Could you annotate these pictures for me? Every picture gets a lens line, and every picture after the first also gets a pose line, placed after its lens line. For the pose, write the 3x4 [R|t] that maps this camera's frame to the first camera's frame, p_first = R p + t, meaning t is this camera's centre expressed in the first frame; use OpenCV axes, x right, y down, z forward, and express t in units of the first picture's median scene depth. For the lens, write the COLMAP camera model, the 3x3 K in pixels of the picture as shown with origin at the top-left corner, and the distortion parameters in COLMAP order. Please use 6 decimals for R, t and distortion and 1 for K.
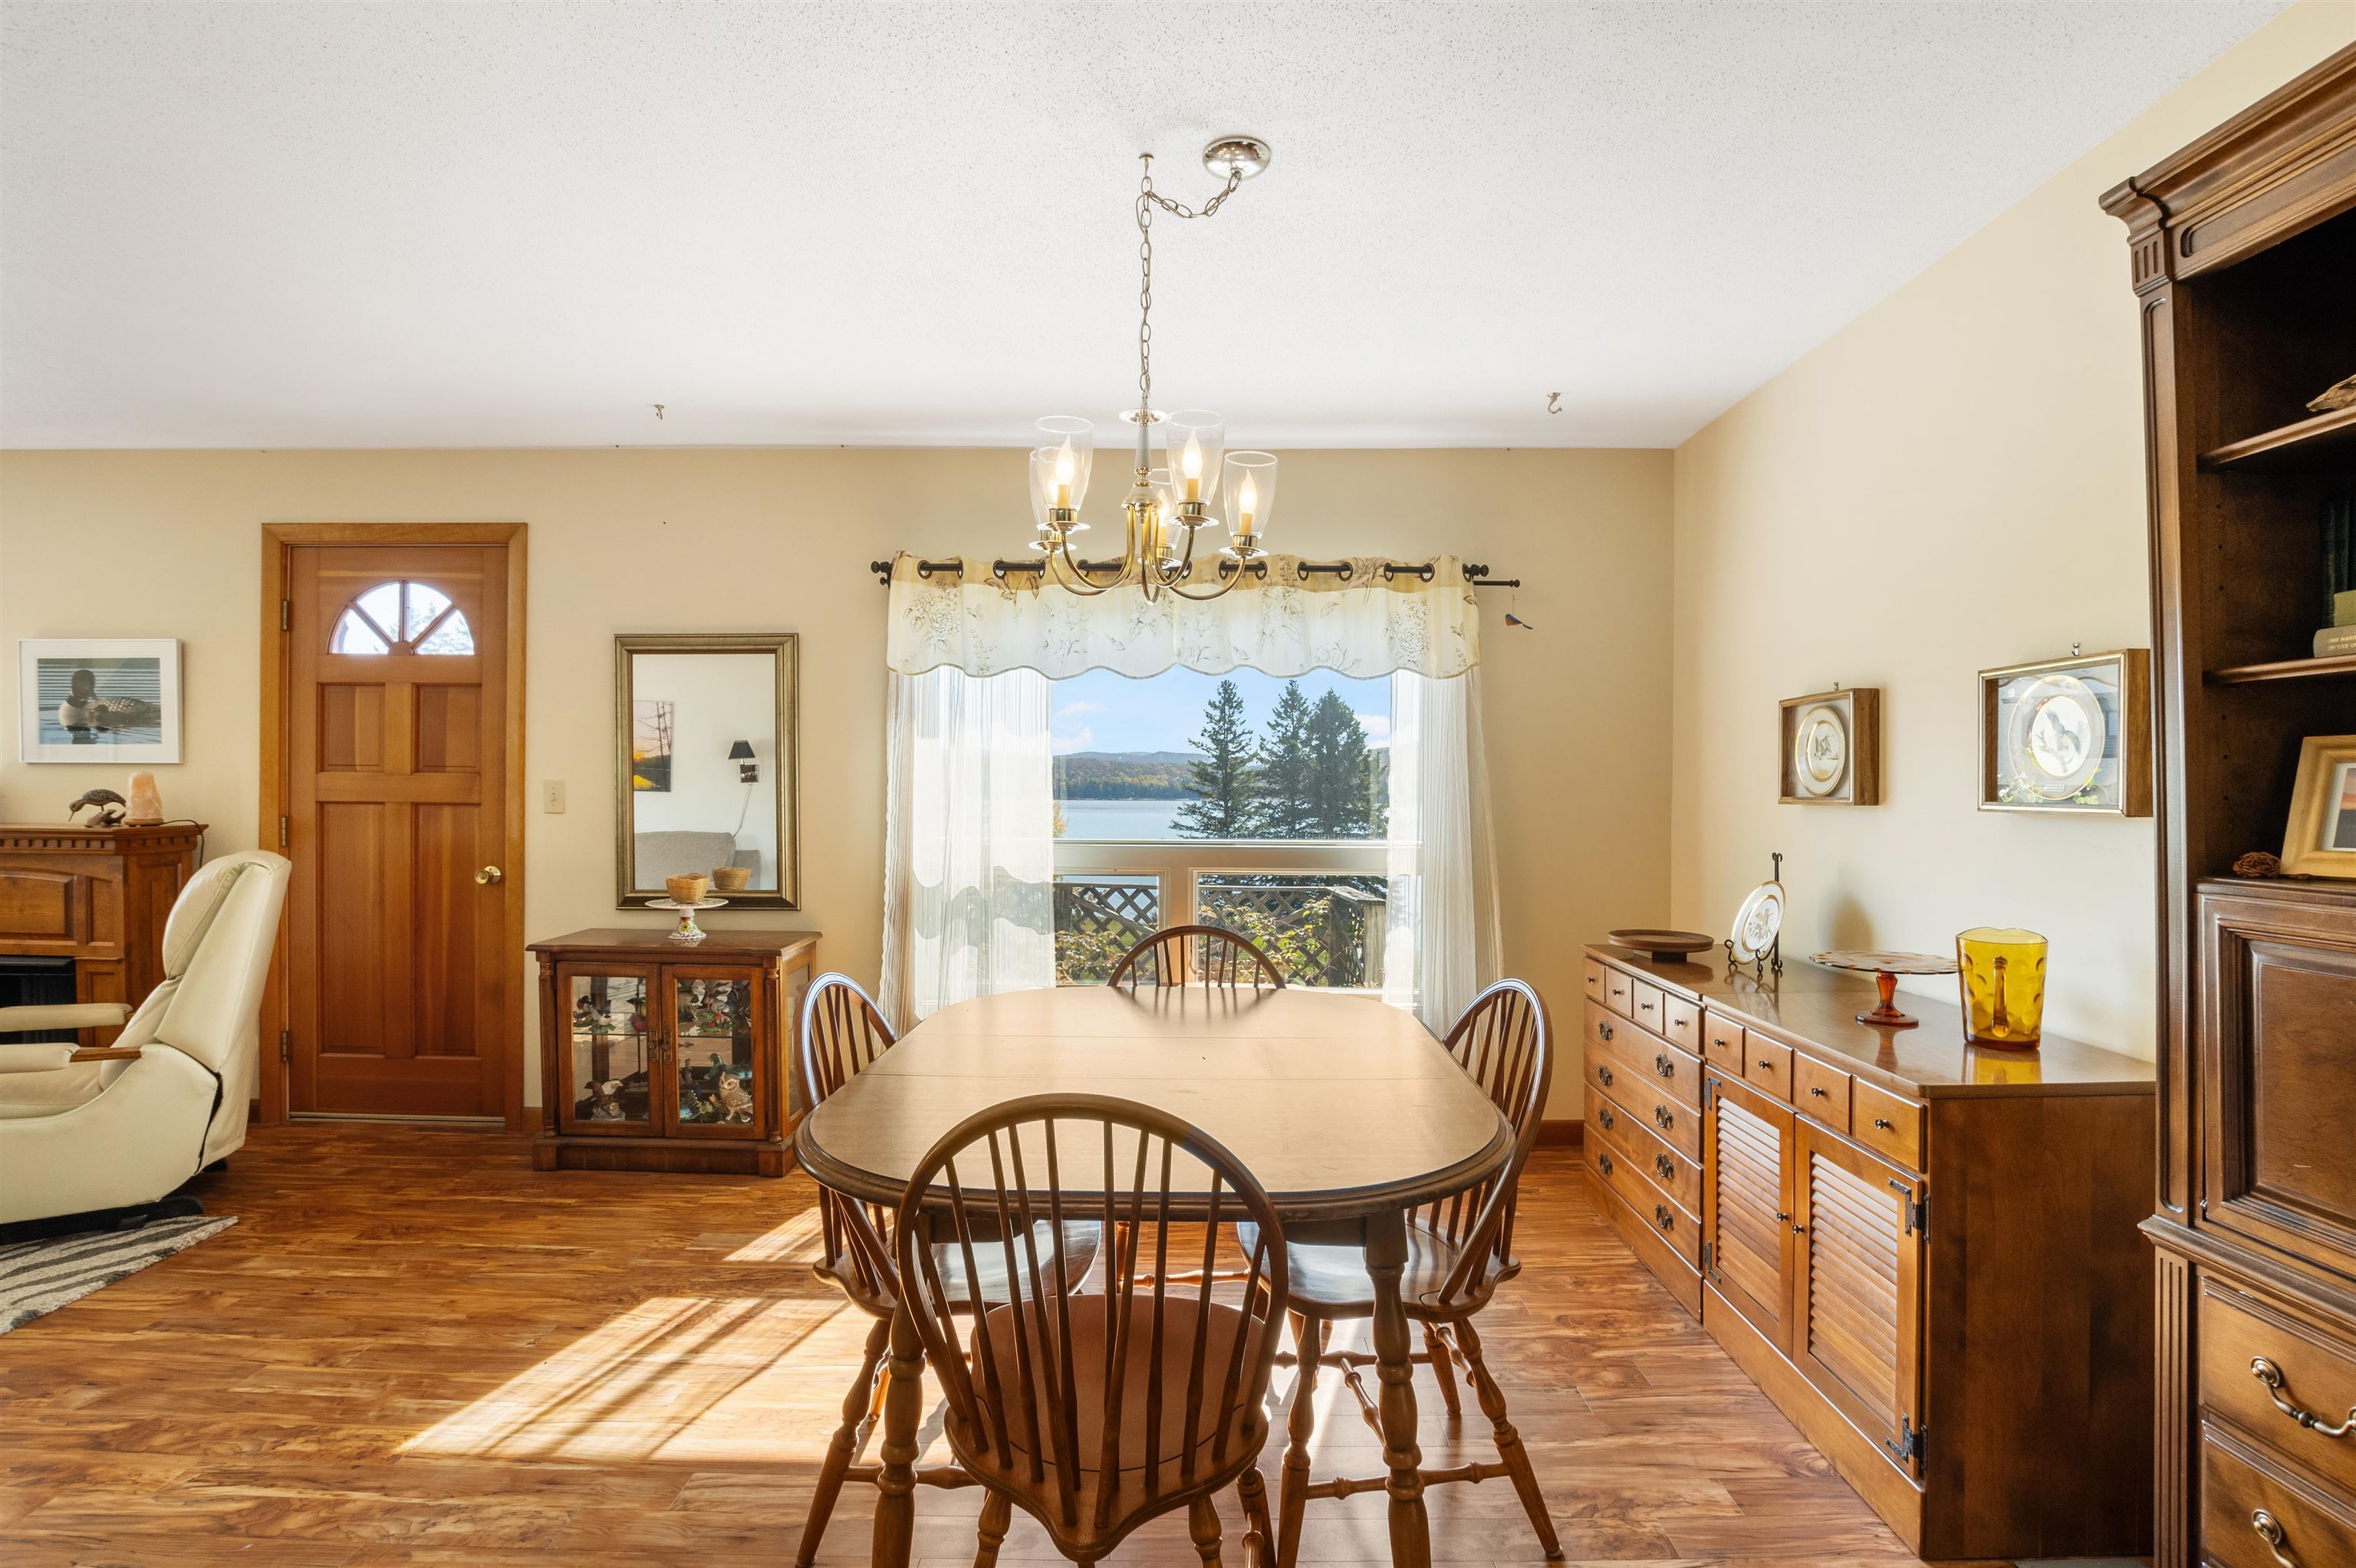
lens RADIAL K [[1074.9, 0, 1188.6], [0, 1074.9, 797.6], [0, 0, 1]] dist [-0.035417, 0.006773]
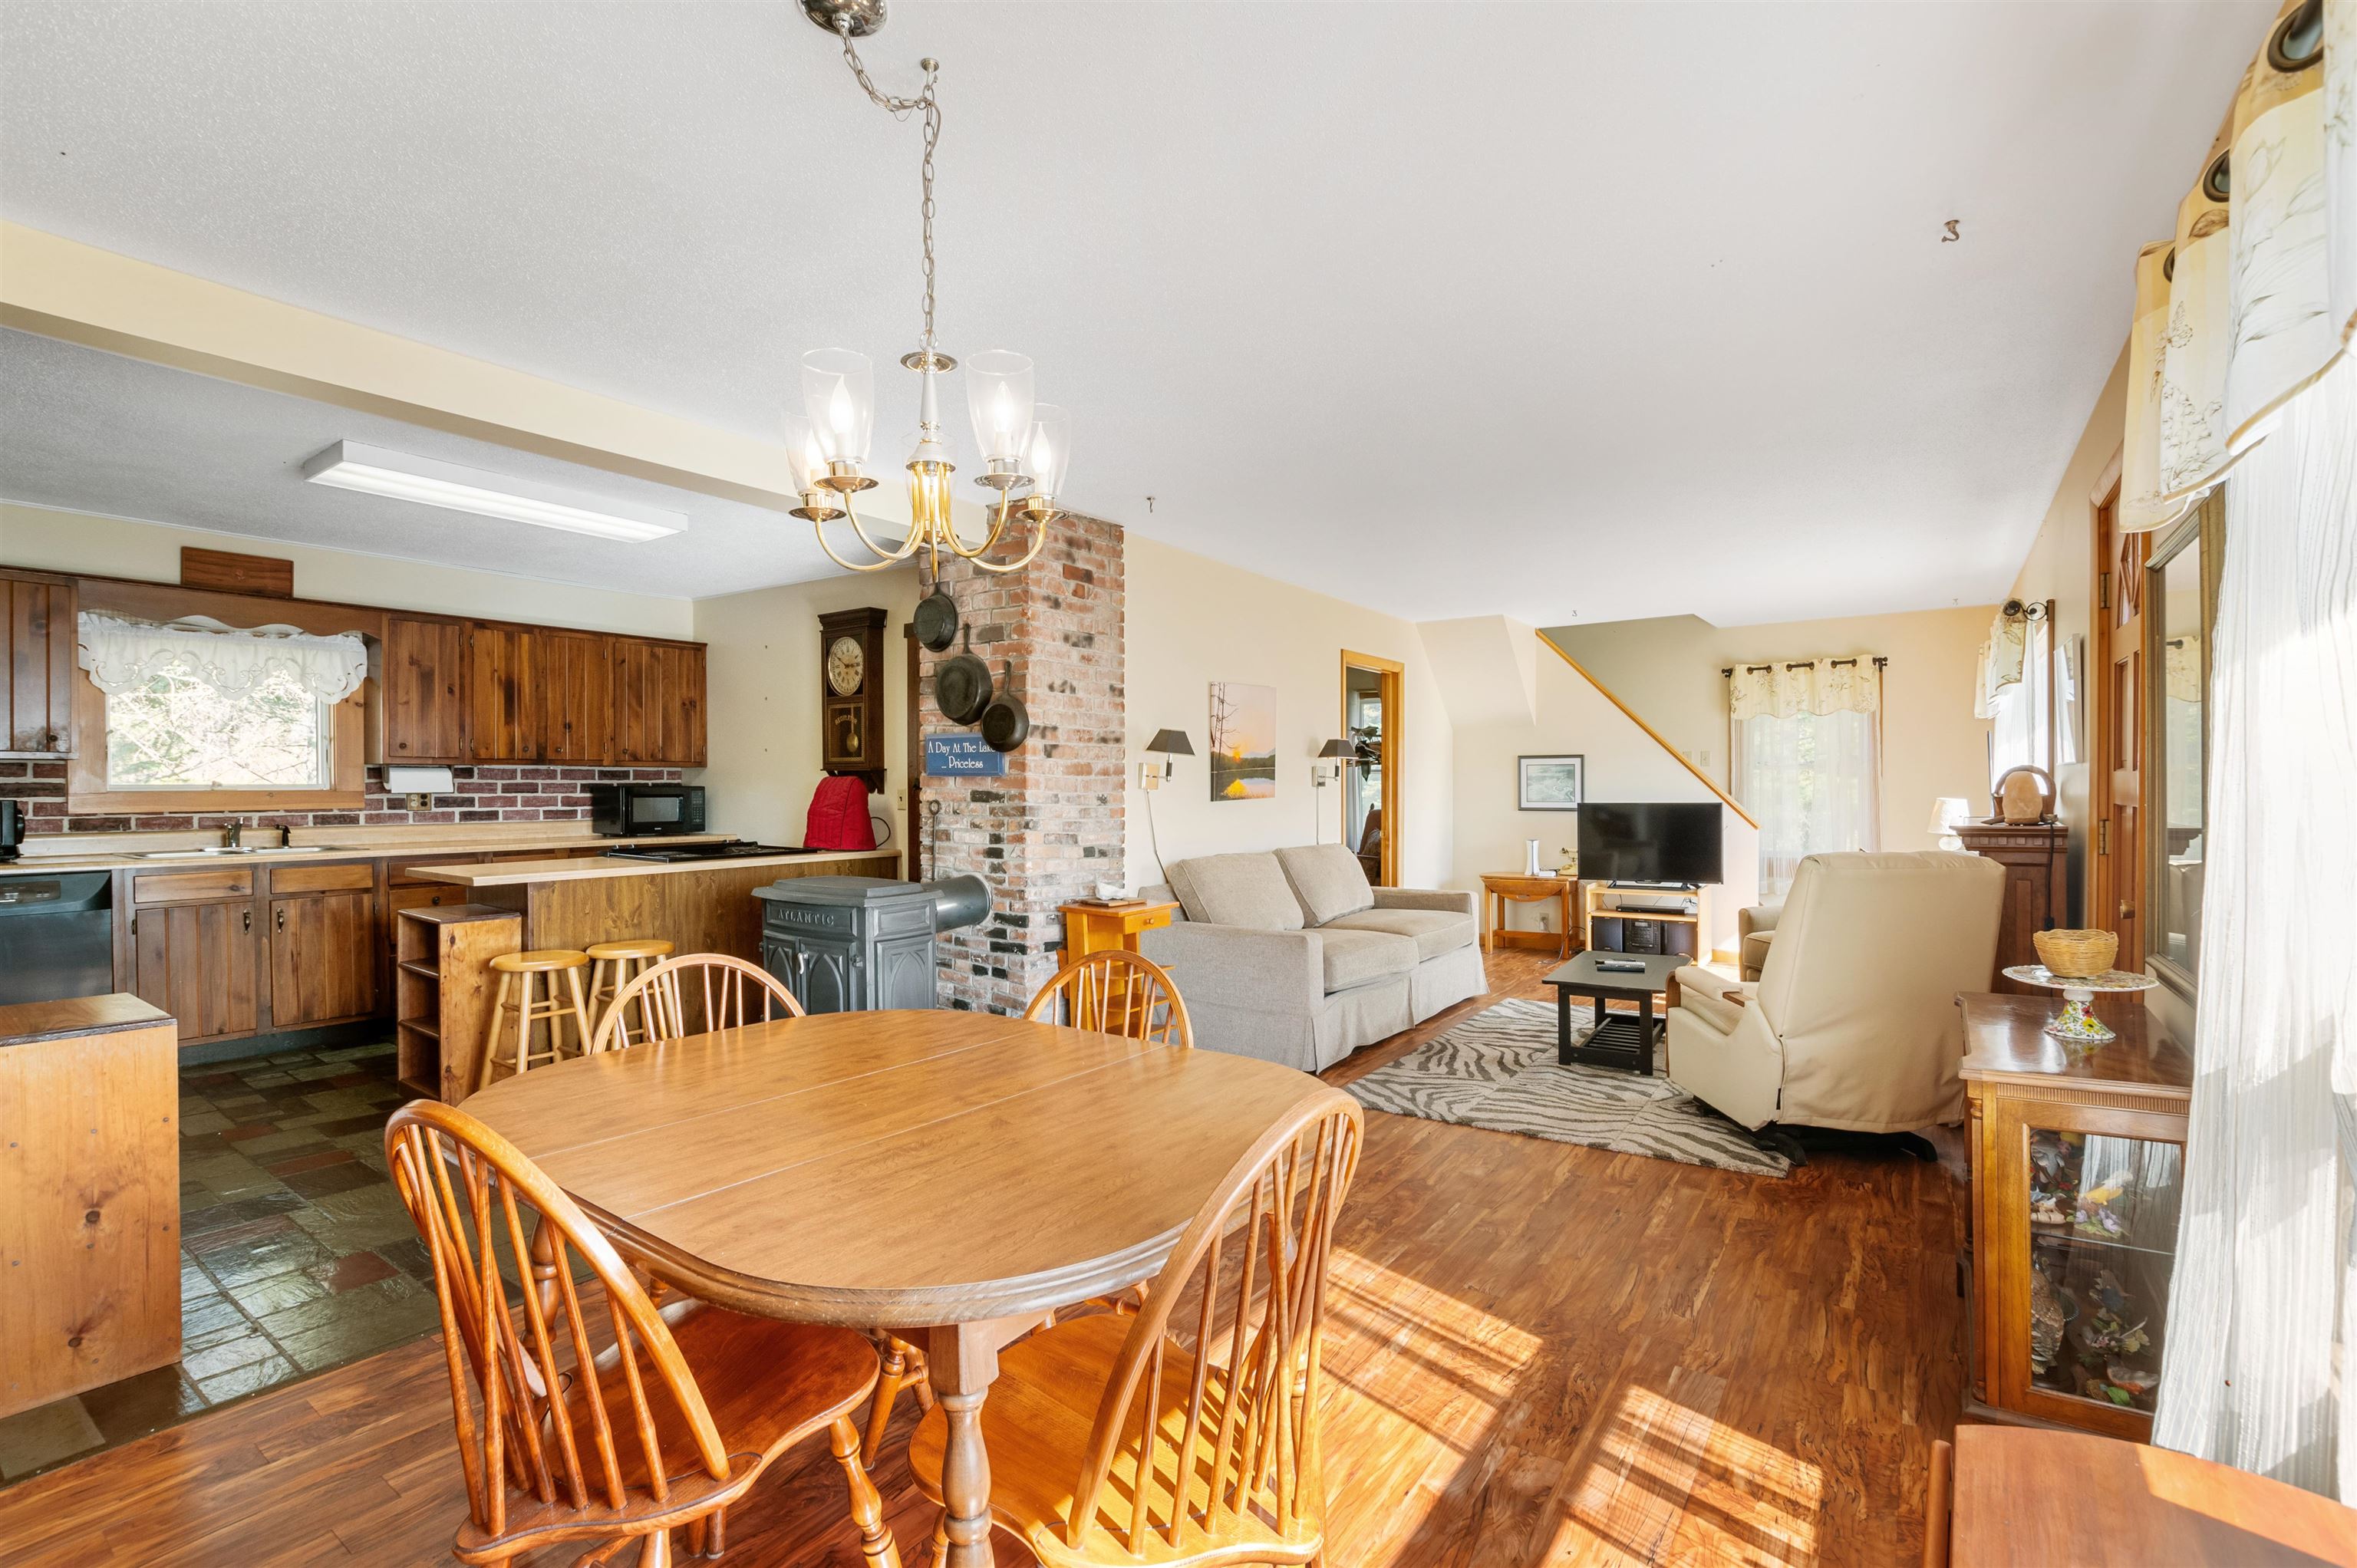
lens RADIAL K [[1075.4, 0, 1173.8], [0, 1075.4, 787.3], [0, 0, 1]] dist [-0.035417, 0.006773]
pose [[-0.581443, -0.000055, -0.813587, 0.305561], [-0.007480, 0.999958, 0.005278, -0.007471], [0.813553, 0.009155, -0.581419, 0.903061]]
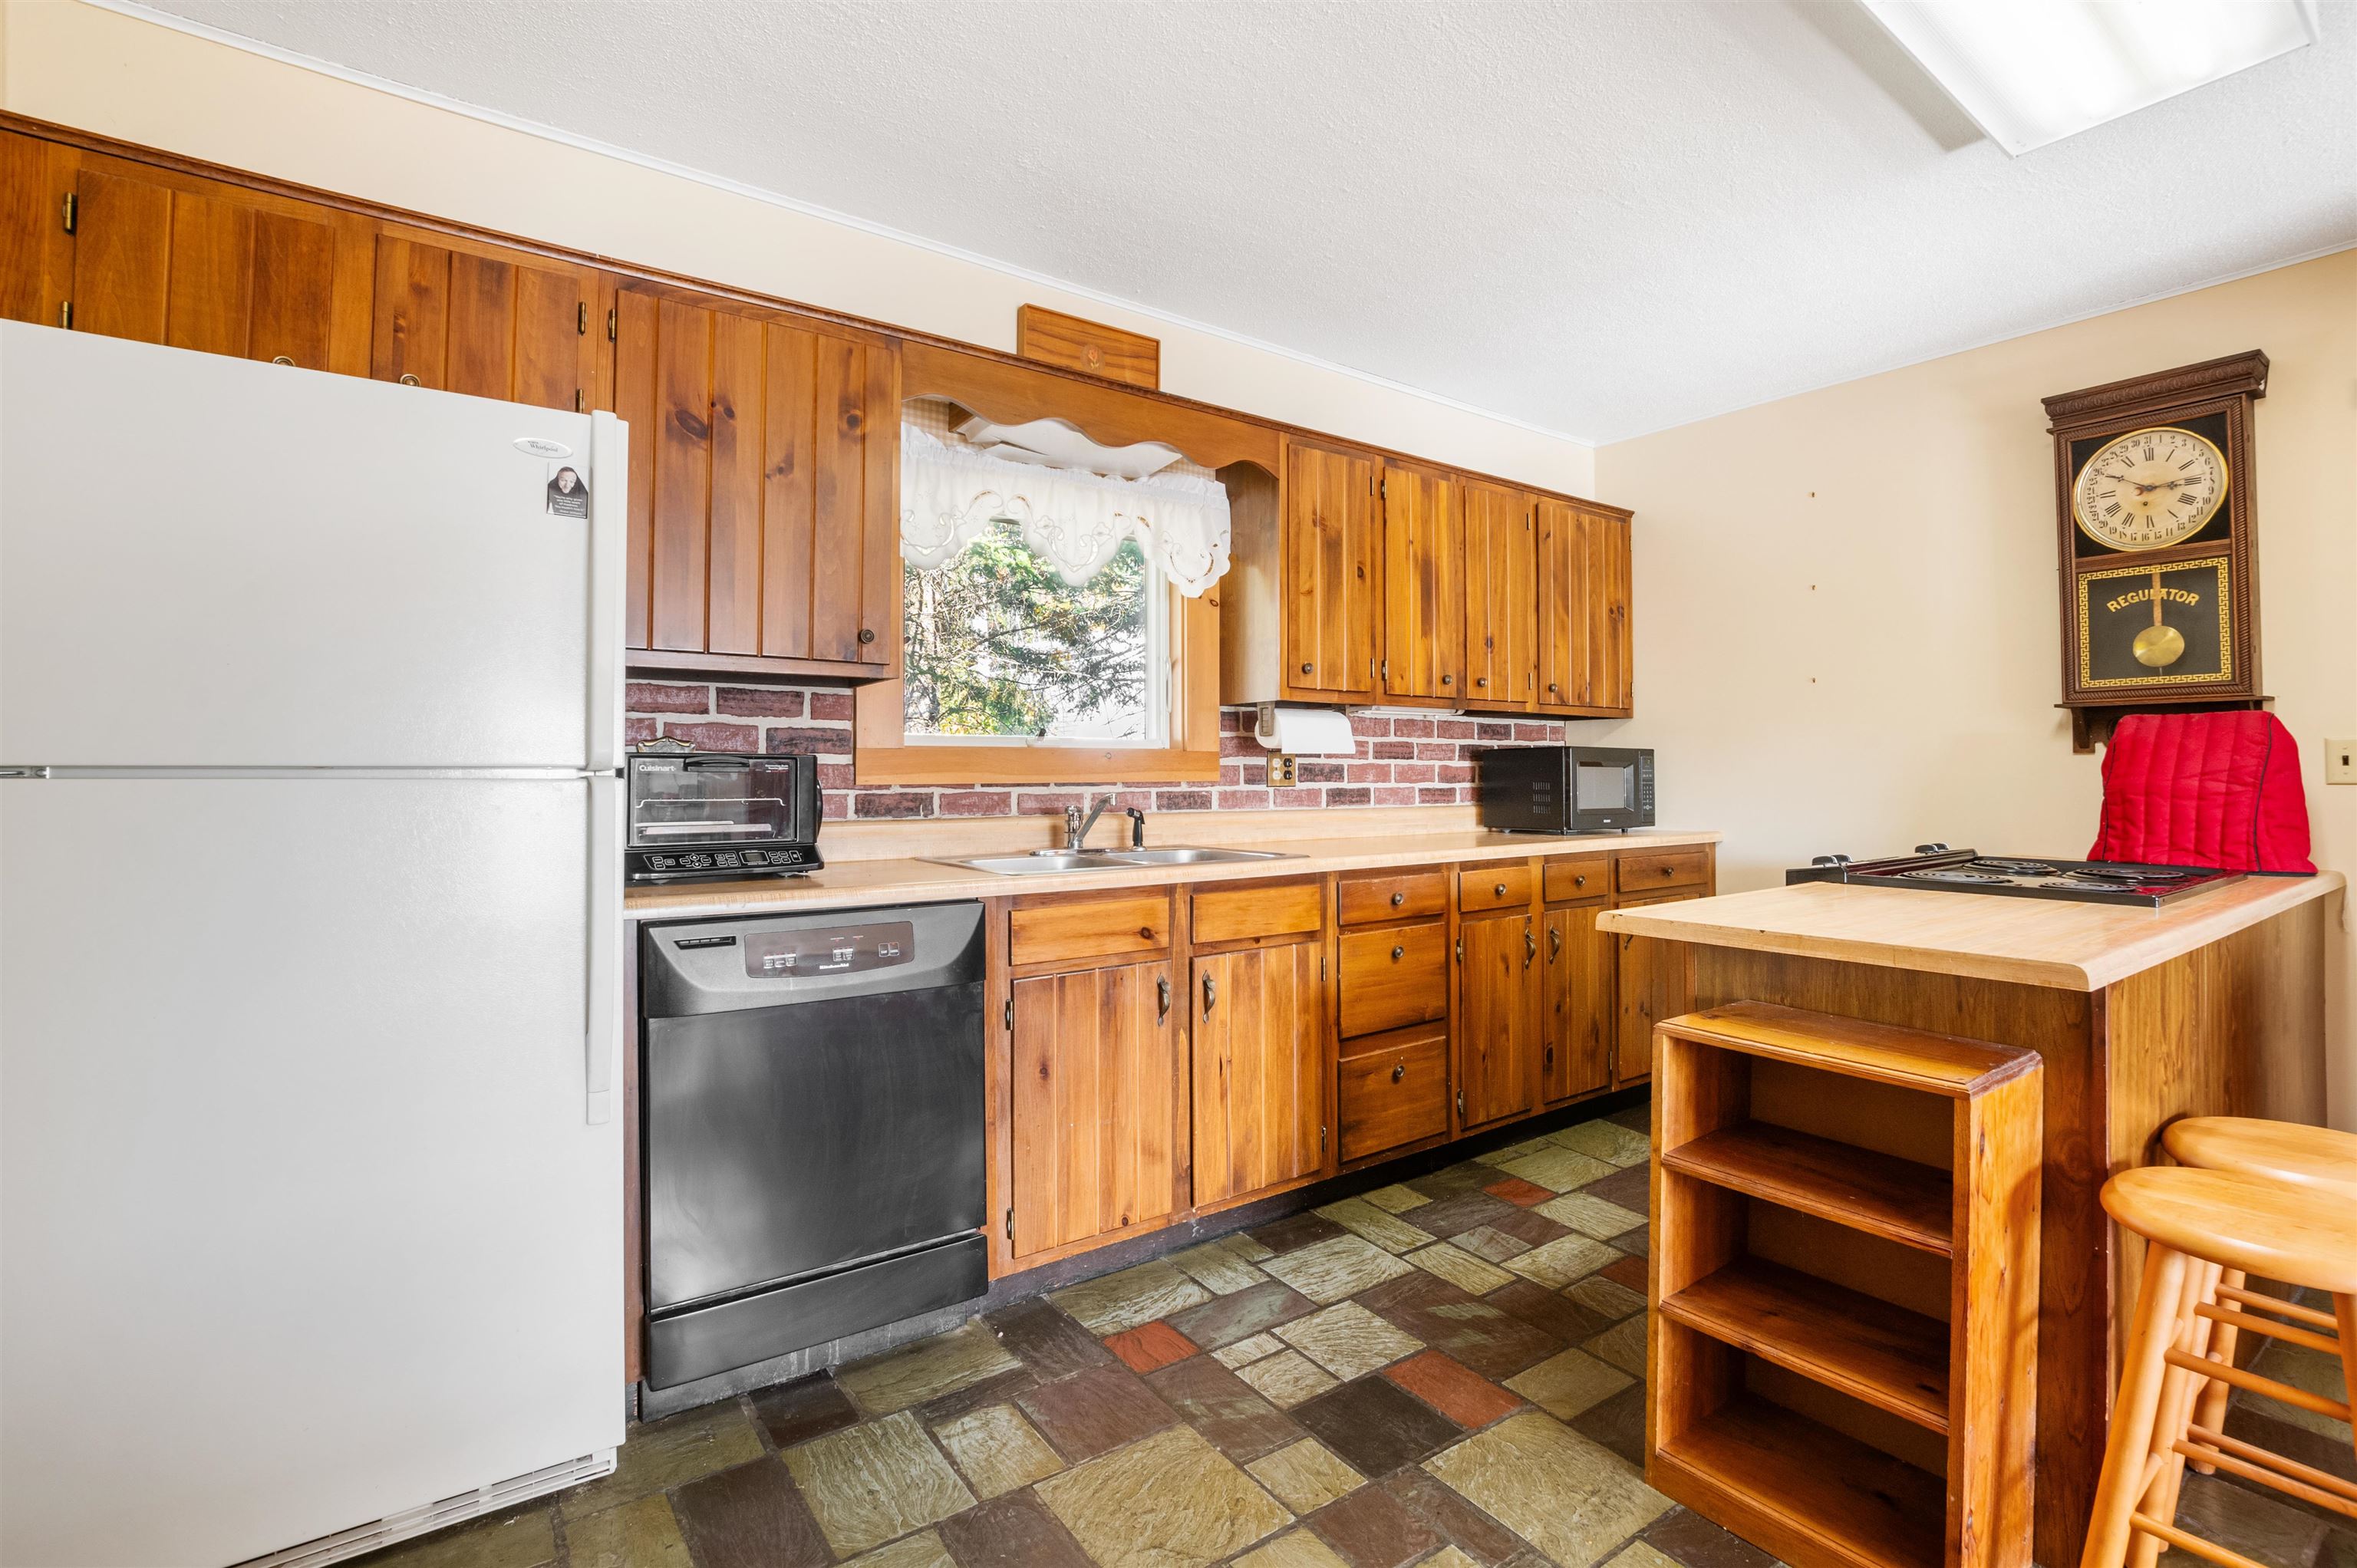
lens RADIAL K [[1075.4, 0, 1154.3], [0, 1075.4, 750.3], [0, 0, 1]] dist [-0.035417, 0.006773]
pose [[-0.816917, -0.014729, -0.576568, 0.308971], [-0.004787, 0.999813, -0.018760, 0.030962], [0.576736, -0.012565, -0.816834, -0.238697]]
